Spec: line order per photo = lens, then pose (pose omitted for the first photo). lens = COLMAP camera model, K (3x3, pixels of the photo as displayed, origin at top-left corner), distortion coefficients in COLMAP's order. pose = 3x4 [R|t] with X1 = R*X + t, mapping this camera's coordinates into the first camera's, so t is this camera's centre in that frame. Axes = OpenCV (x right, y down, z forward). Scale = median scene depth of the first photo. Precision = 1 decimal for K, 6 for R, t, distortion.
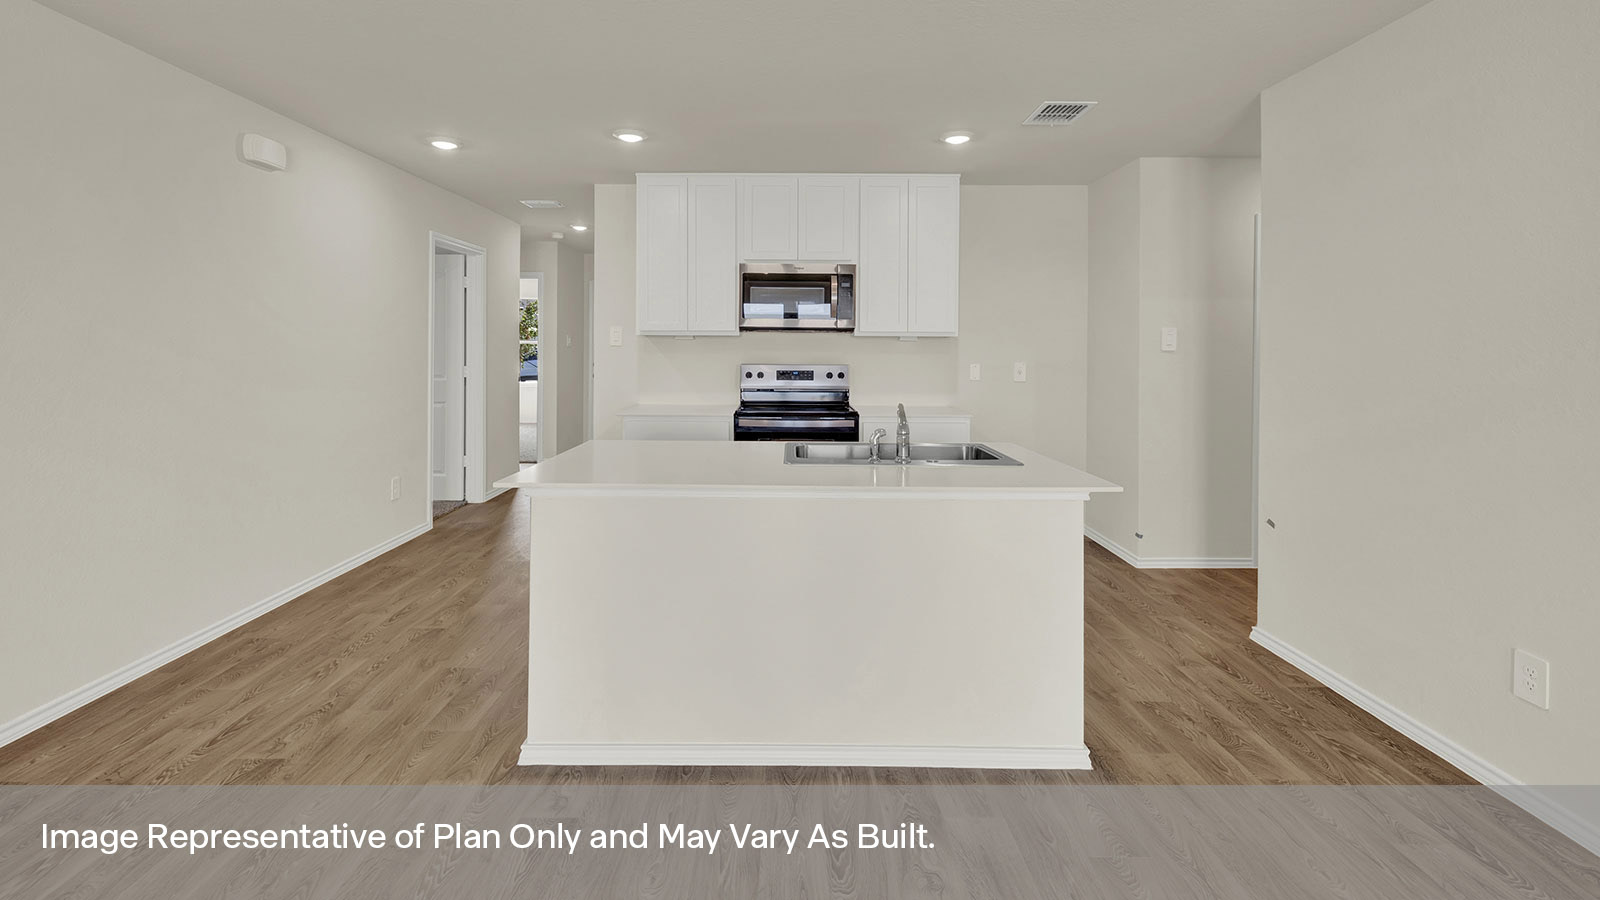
lens RADIAL K [[682.8, 0, 792.0], [0, 682.8, 360.0], [0, 0, 1]] dist [0.001305, 0.000285]
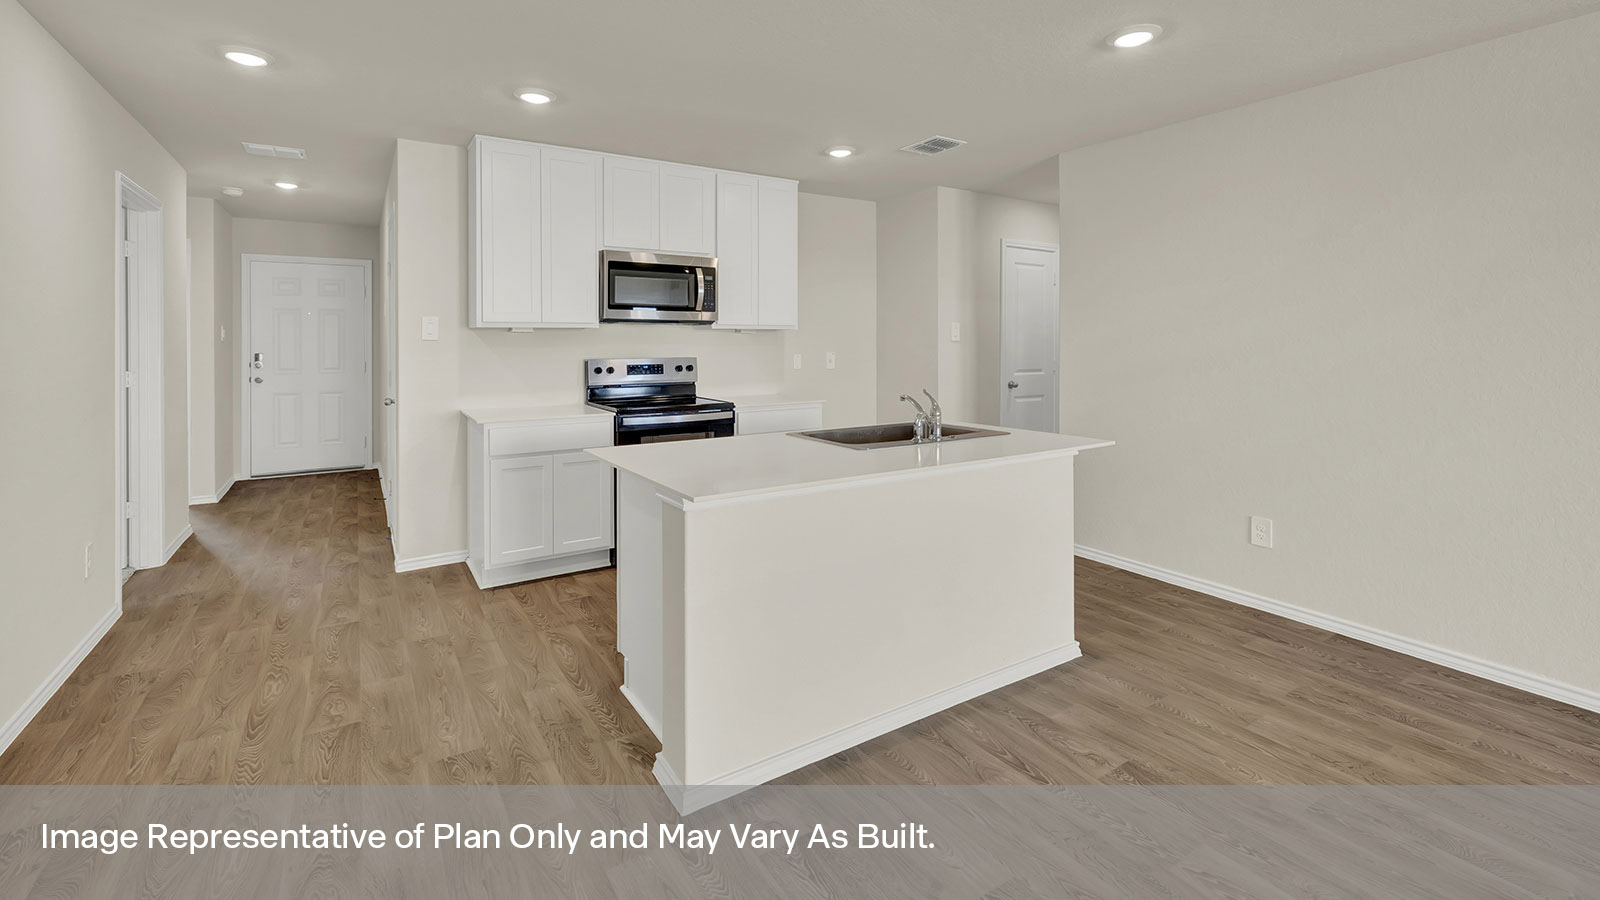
lens RADIAL K [[684.2, 0, 787.5], [0, 684.2, 350.4], [0, 0, 1]] dist [0.000661, 0.000467]
pose [[0.846898, -0.015071, 0.531541, -0.355793], [0.014940, 0.999878, 0.004546, -0.006013], [-0.531545, 0.004091, 0.847020, 0.080855]]
